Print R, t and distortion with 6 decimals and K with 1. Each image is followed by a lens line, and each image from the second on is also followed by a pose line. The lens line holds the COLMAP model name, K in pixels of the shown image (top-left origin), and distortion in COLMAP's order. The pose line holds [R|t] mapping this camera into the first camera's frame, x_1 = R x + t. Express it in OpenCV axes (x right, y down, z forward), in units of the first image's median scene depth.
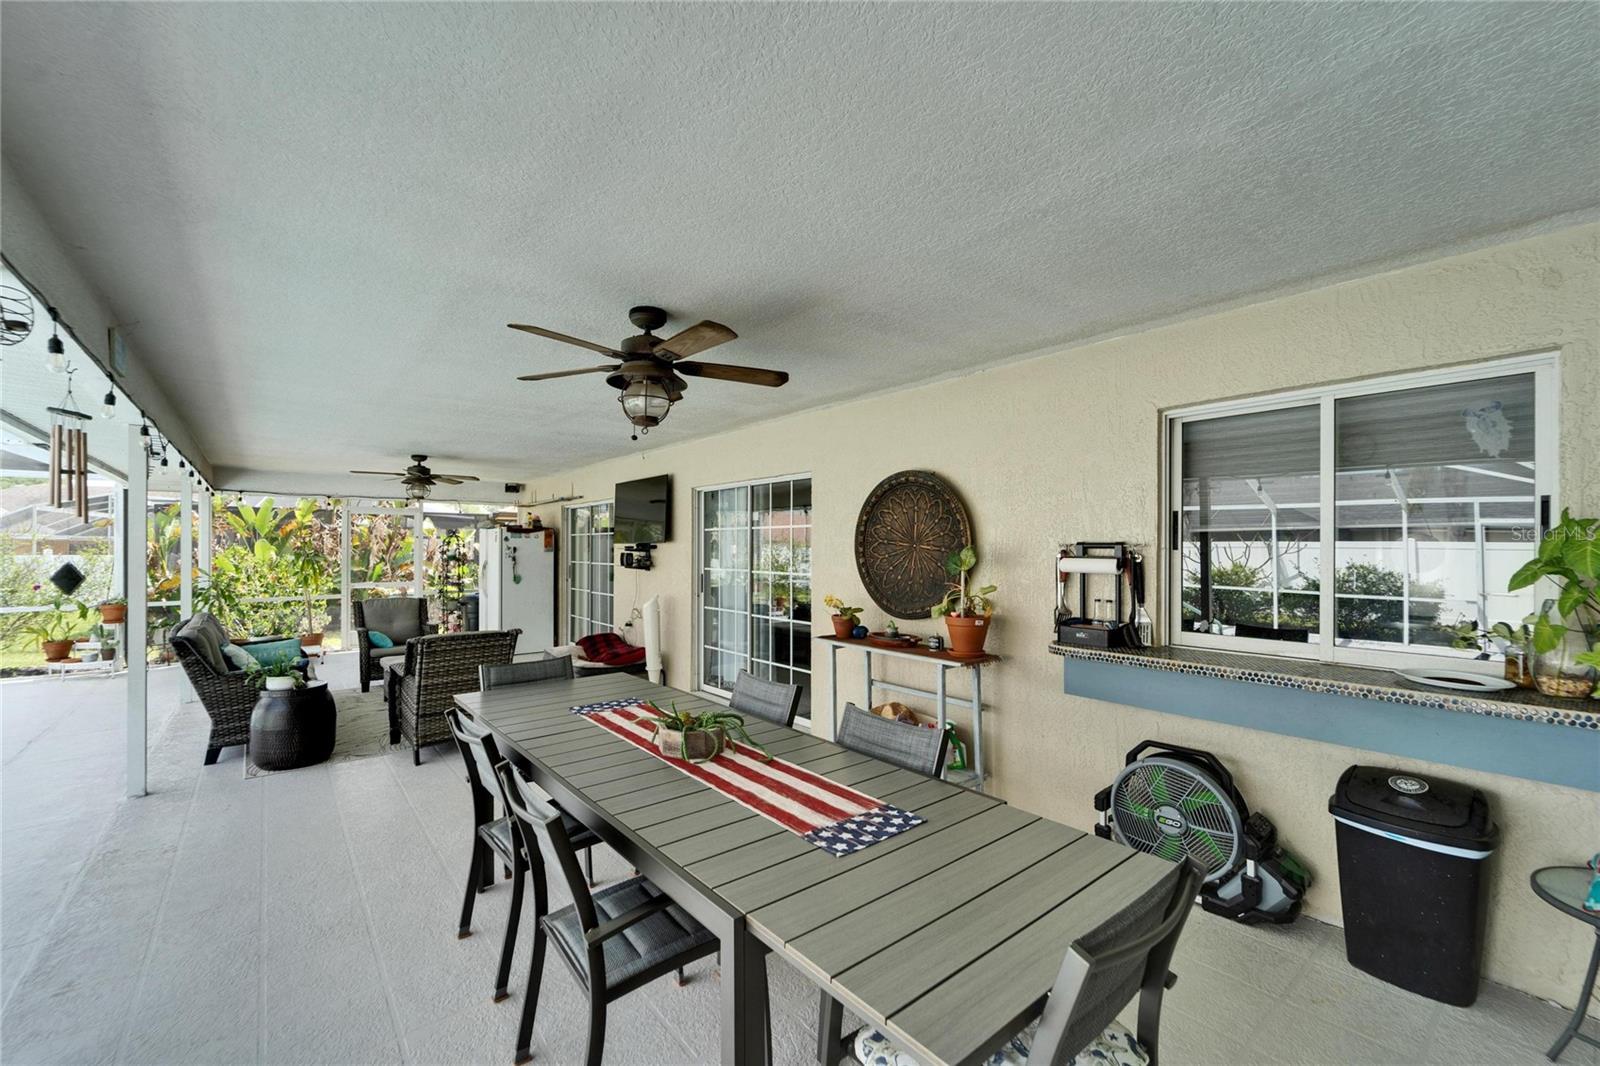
lens RADIAL K [[650.0, 0, 791.9], [0, 650.0, 537.4], [0, 0, 1]] dist [0.001473, -0.000261]
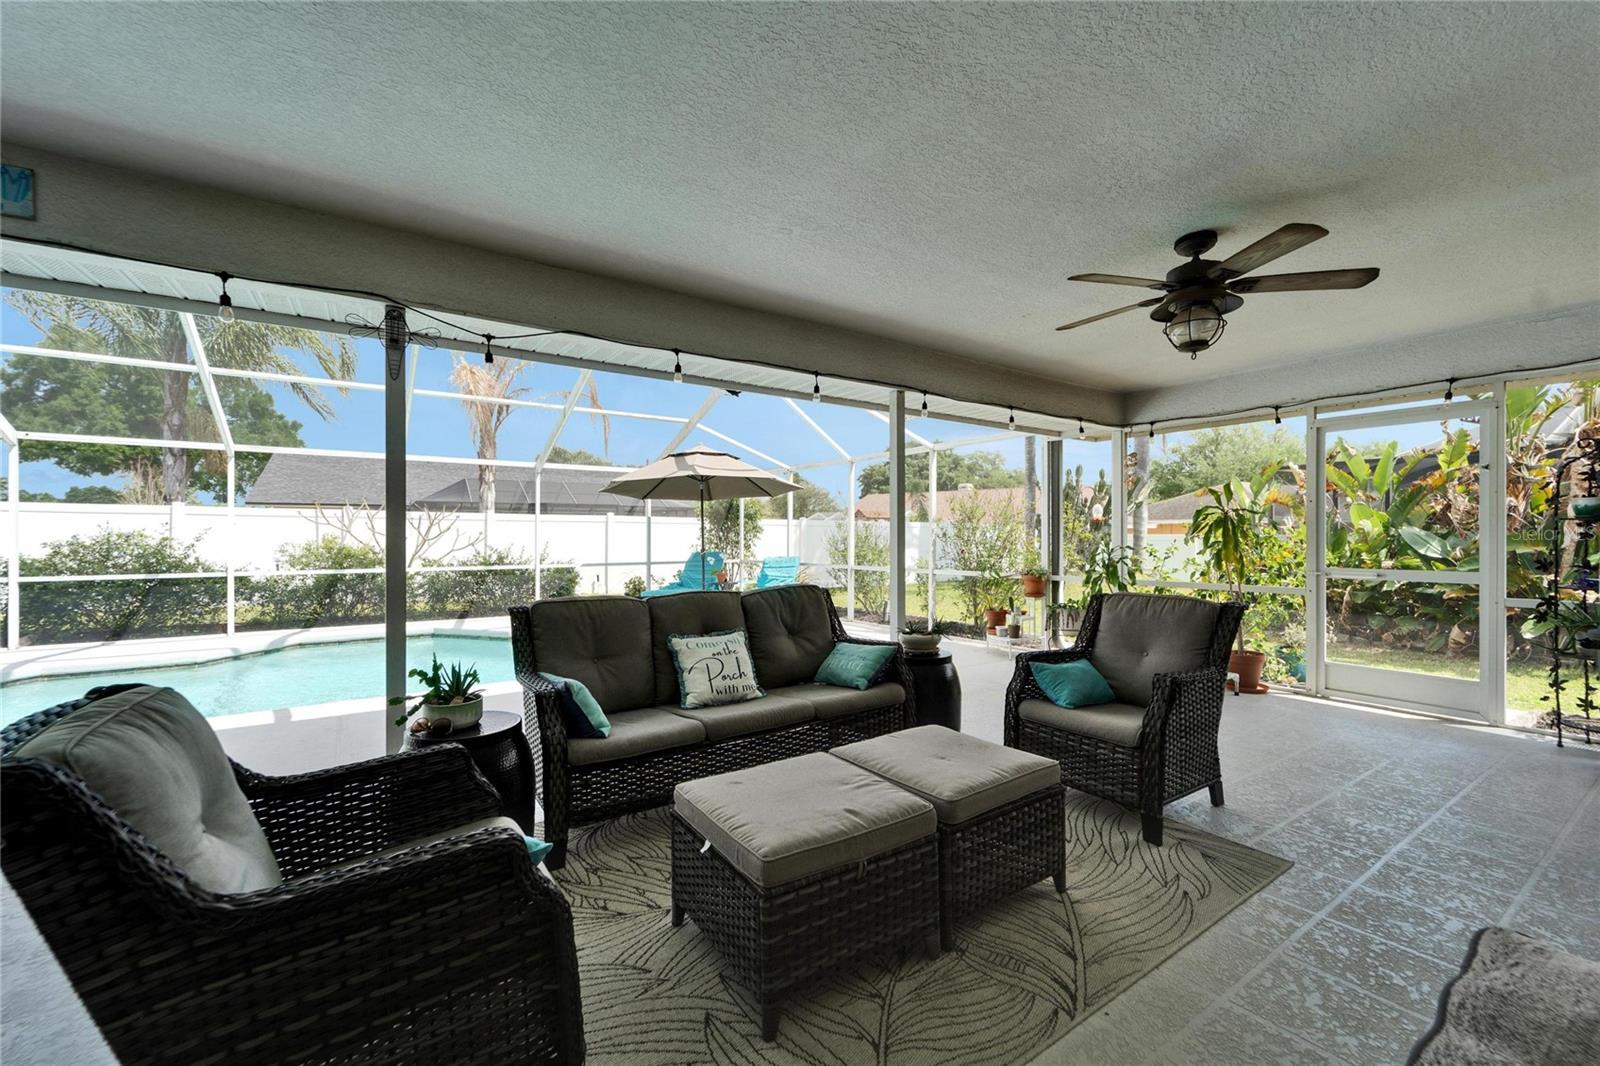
lens RADIAL K [[675.8, 0, 800.0], [0, 675.8, 533.0], [0, 0, 1]] dist [0.037151, 0.000086]
pose [[-0.050857, 0.003632, -0.998699, -0.439965], [0.004816, 0.999983, 0.003391, 0.138956], [0.998694, -0.004637, -0.050874, 2.287126]]
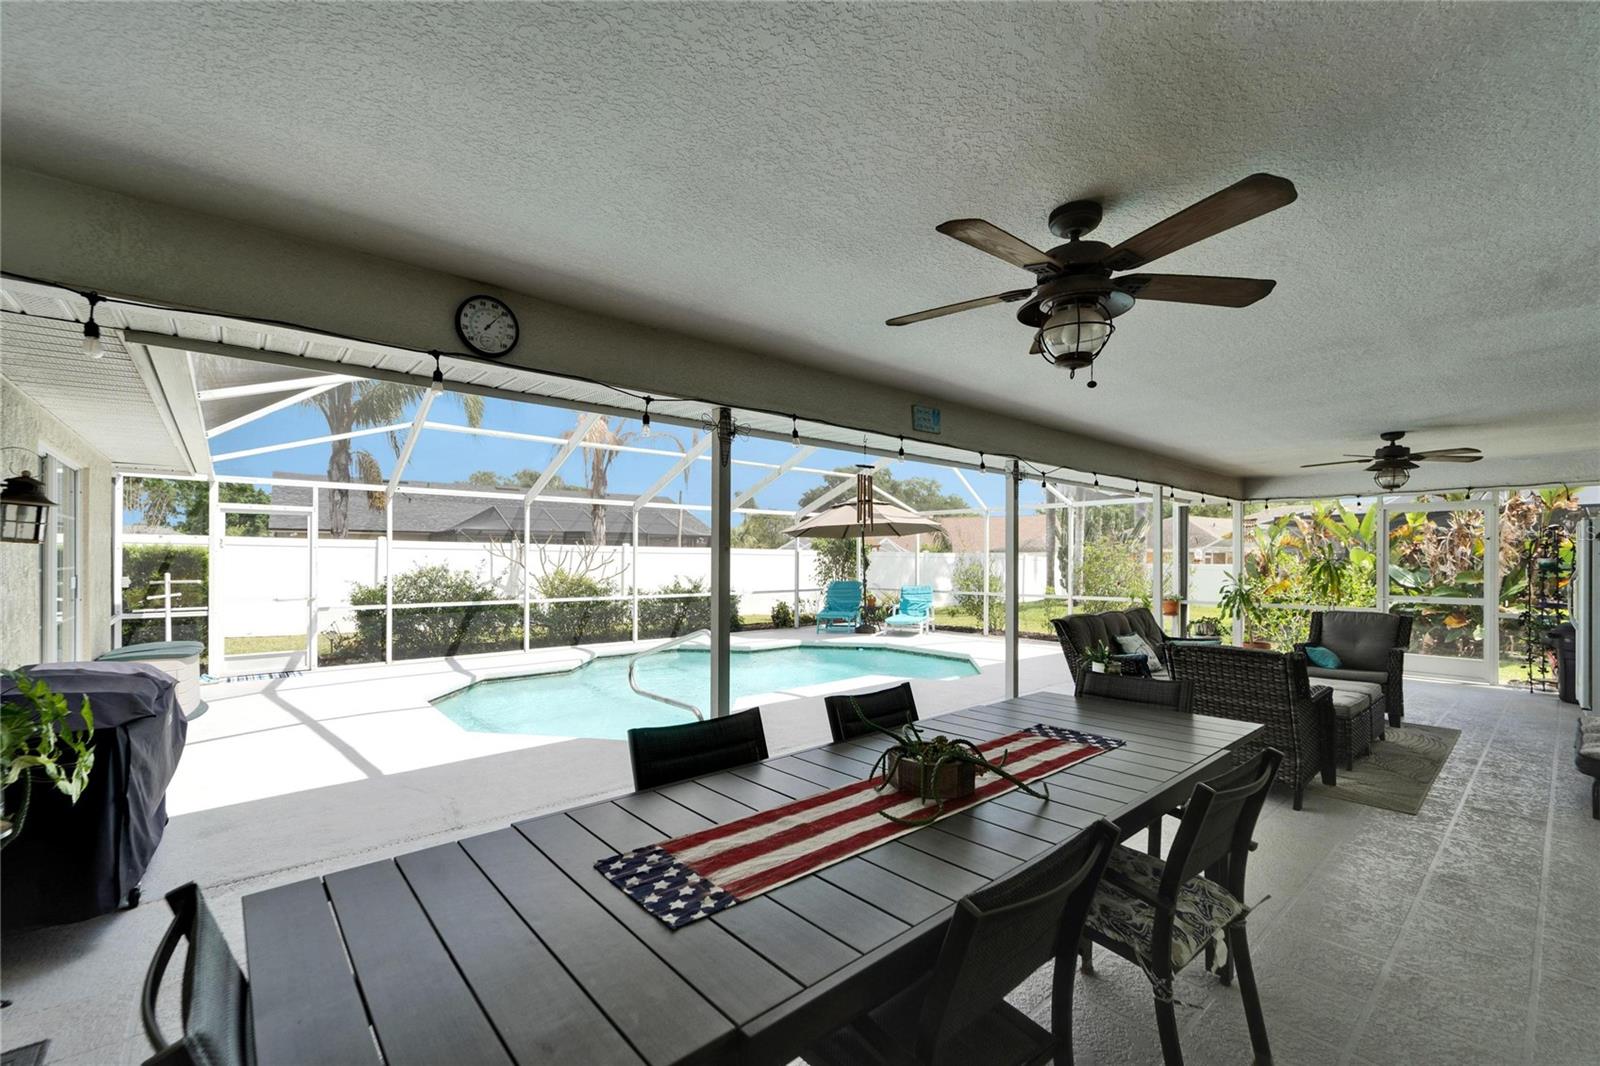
lens RADIAL K [[675.8, 0, 800.0], [0, 675.8, 533.0], [0, 0, 1]] dist [0.037151, 0.000086]
pose [[0.045687, -0.030666, -0.998485, 0.640974], [0.003945, 0.999526, -0.030518, 0.046735], [0.998948, -0.002545, 0.045786, 0.778854]]
